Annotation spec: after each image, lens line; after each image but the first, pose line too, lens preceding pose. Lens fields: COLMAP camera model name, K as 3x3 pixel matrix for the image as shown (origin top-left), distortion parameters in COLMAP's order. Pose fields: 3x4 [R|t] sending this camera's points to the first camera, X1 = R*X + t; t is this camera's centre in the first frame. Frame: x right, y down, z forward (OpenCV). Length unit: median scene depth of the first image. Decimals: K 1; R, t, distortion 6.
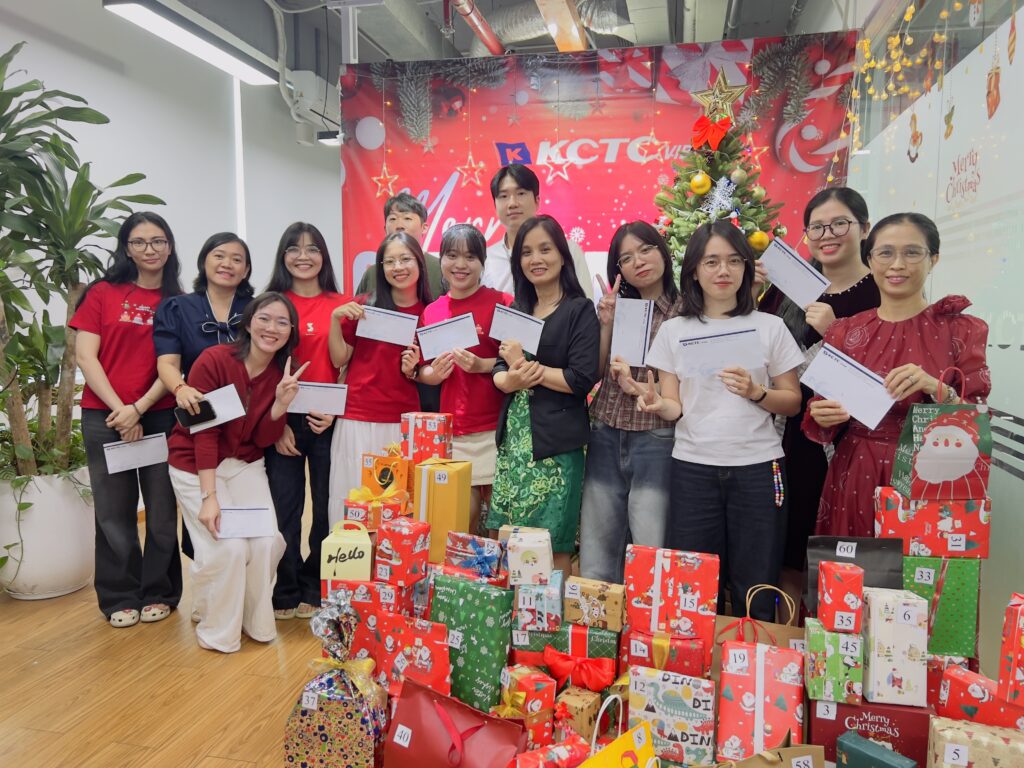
lens RADIAL K [[765.7, 0, 507.8], [0, 765.7, 380.8], [0, 0, 1]] dist [0.044765, -0.051724]
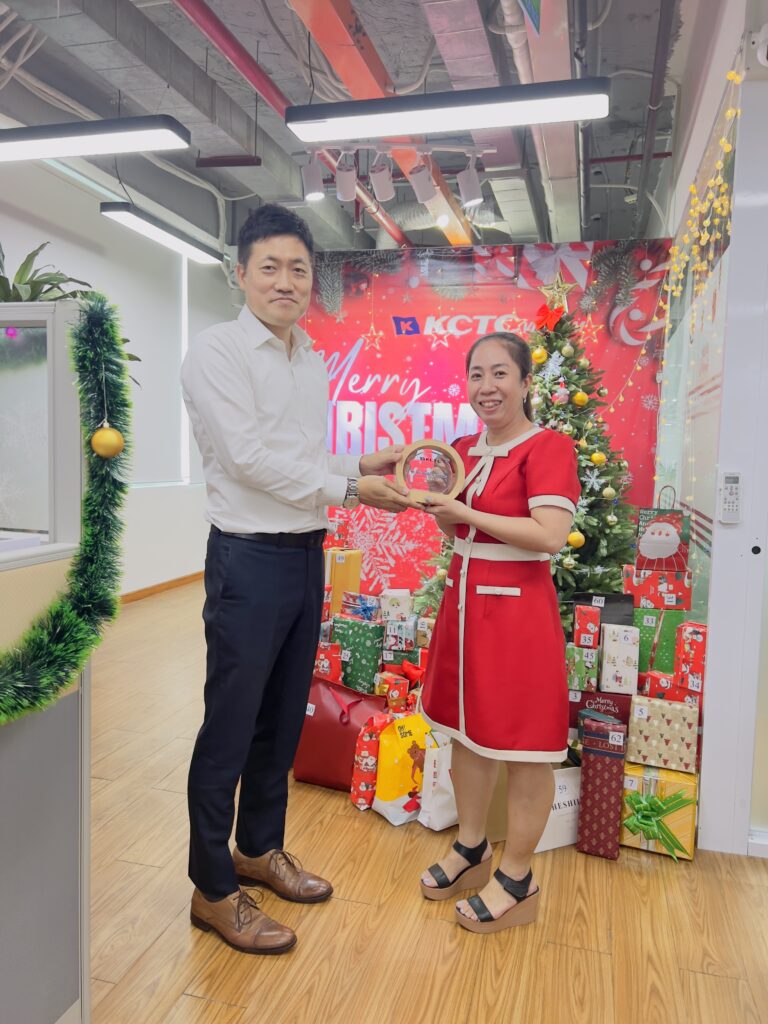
lens RADIAL K [[781.0, 0, 386.1], [0, 781.0, 515.0], [0, 0, 1]] dist [0.064621, -0.068833]
pose [[0.998797, 0.028340, -0.040018, 0.055320], [-0.028972, 0.999463, -0.015294, 0.063376], [0.039564, 0.016435, 0.999082, -0.468140]]
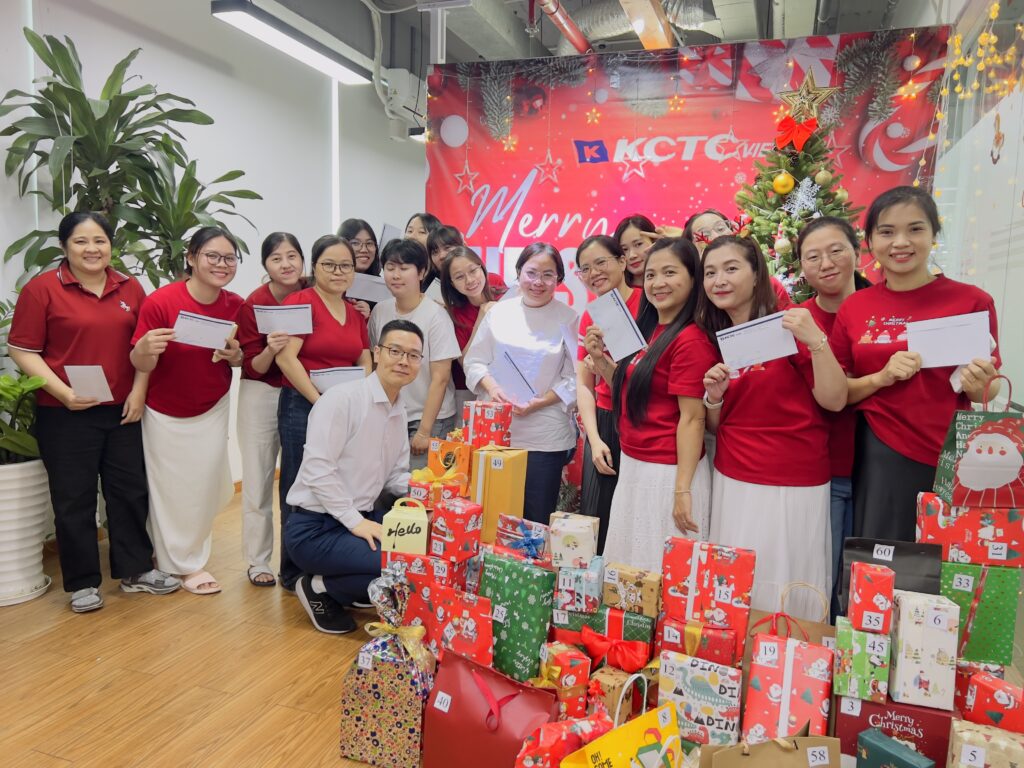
lens RADIAL K [[768.0, 0, 511.6], [0, 768.0, 385.3], [0, 0, 1]] dist [0.044041, -0.051170]
pose [[0.992740, 0.036823, -0.114509, 0.049113], [-0.034968, 0.999223, 0.018169, -0.001338], [0.115089, -0.014033, 0.993256, -0.047733]]
